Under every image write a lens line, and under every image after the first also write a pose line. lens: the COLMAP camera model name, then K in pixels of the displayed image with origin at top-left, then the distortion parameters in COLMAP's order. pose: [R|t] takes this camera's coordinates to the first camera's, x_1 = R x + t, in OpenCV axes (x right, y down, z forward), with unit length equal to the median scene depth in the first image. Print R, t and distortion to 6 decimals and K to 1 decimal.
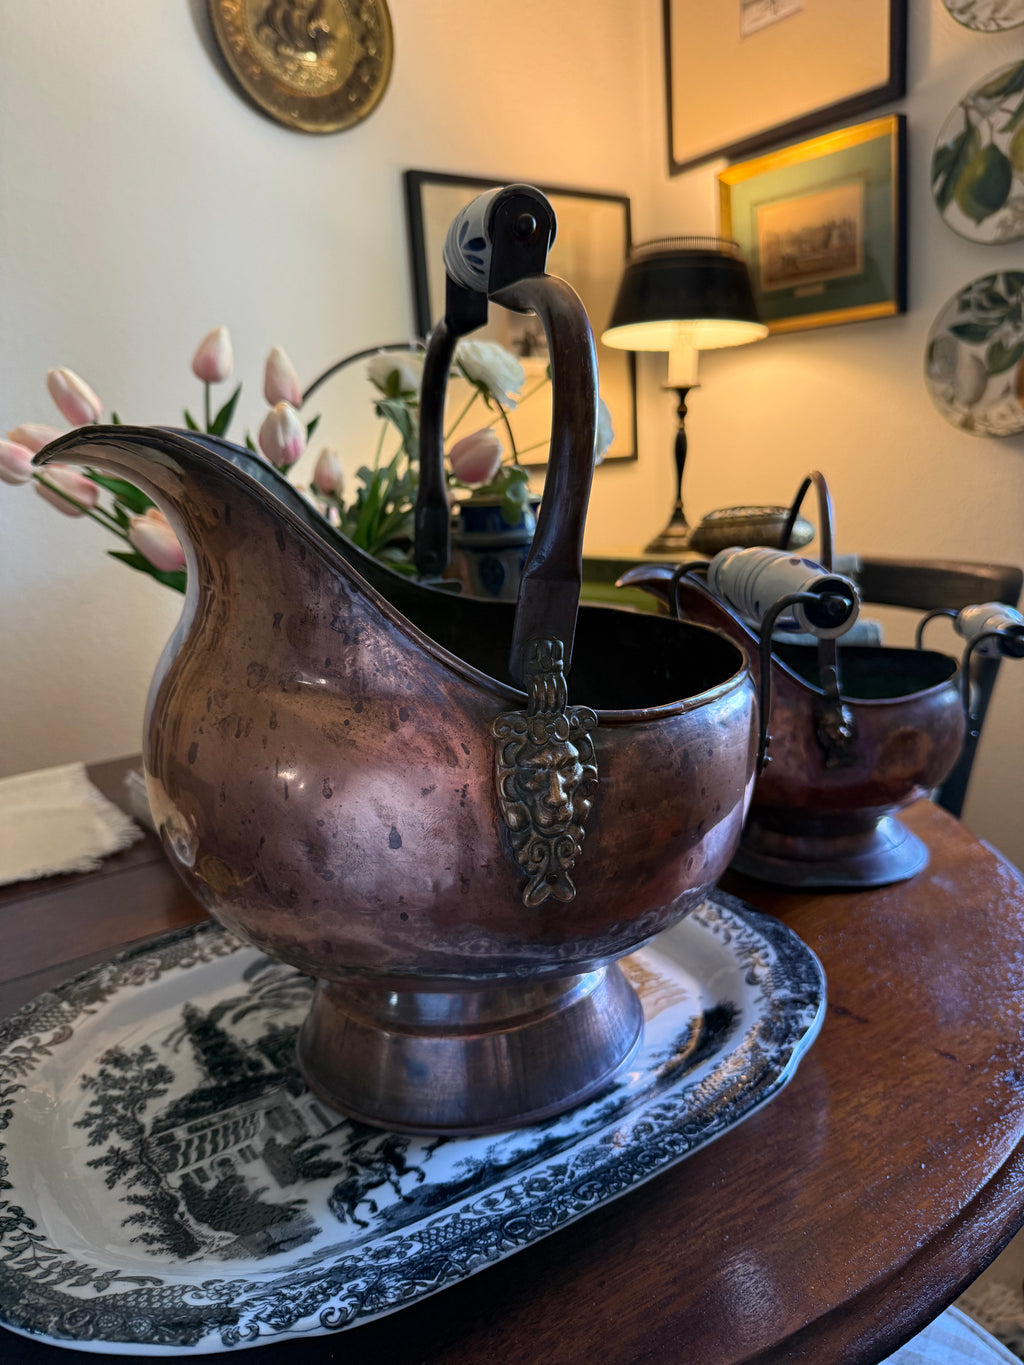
lens RADIAL K [[1040.9, 0, 512.0], [0, 1040.9, 682.5], [0, 0, 1]] dist [-0.007427, -0.010070]
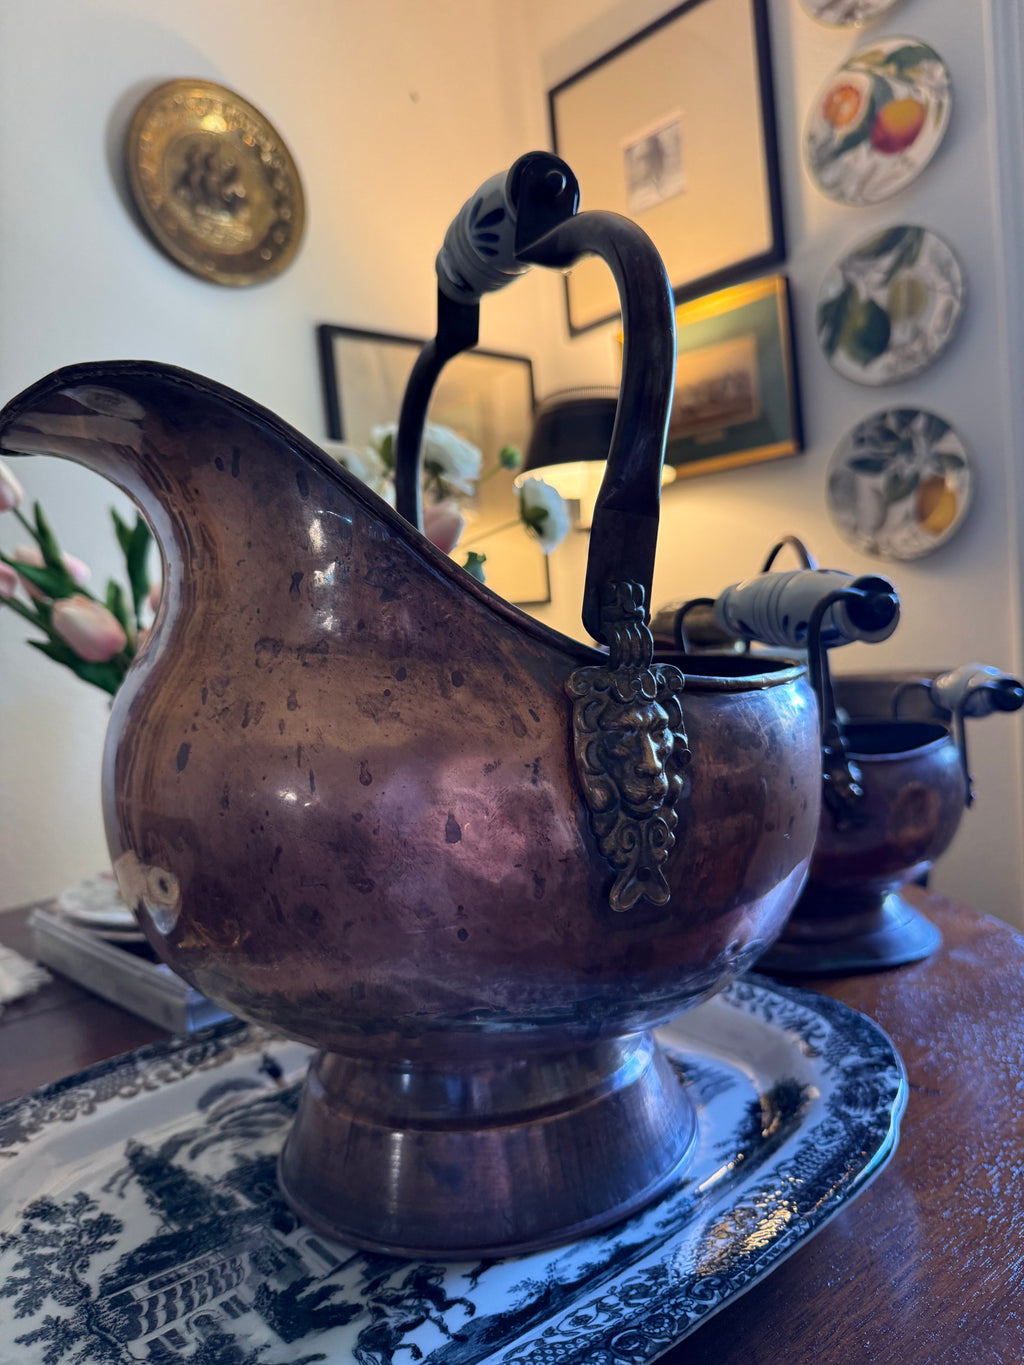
lens RADIAL K [[1041.4, 0, 519.0], [0, 1041.4, 678.6], [0, 0, 1]] dist [-0.024437, 0.010093]
pose [[0.992732, -0.028553, 0.116912, -0.097395], [0.049407, 0.982502, -0.179577, 0.116395], [-0.109739, 0.184048, 0.976772, 0.116992]]
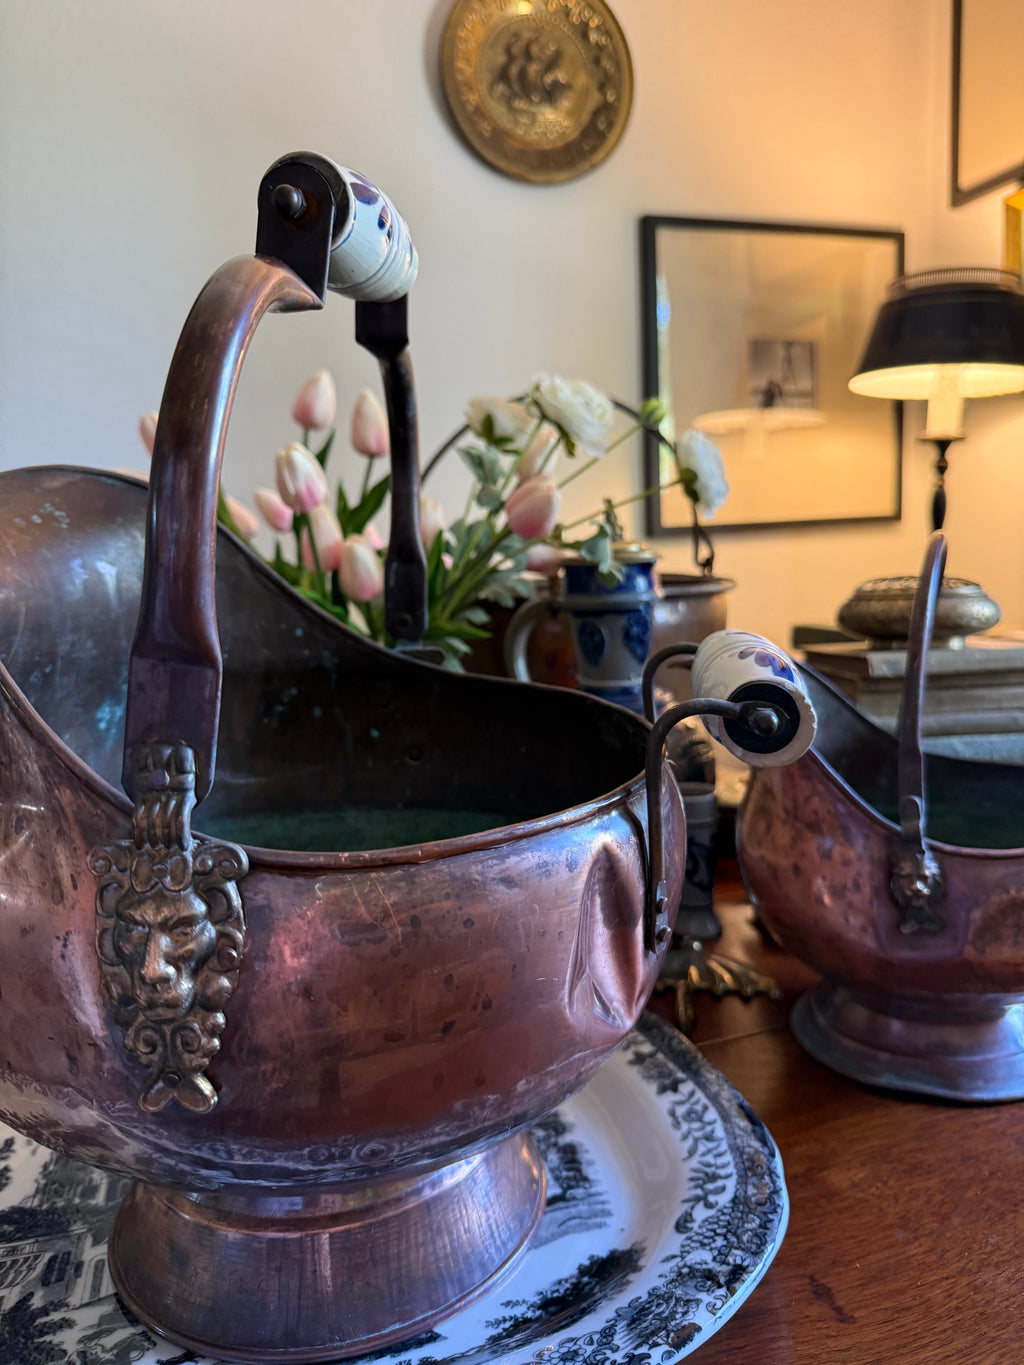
lens RADIAL K [[1033.4, 0, 512.0], [0, 1033.4, 682.5], [0, 0, 1]] dist [-0.028153, -0.005304]
pose [[0.947587, 0.070656, -0.311587, 0.297193], [-0.086932, 0.995465, -0.038642, -0.048687], [0.307443, 0.063704, 0.949432, 0.249410]]
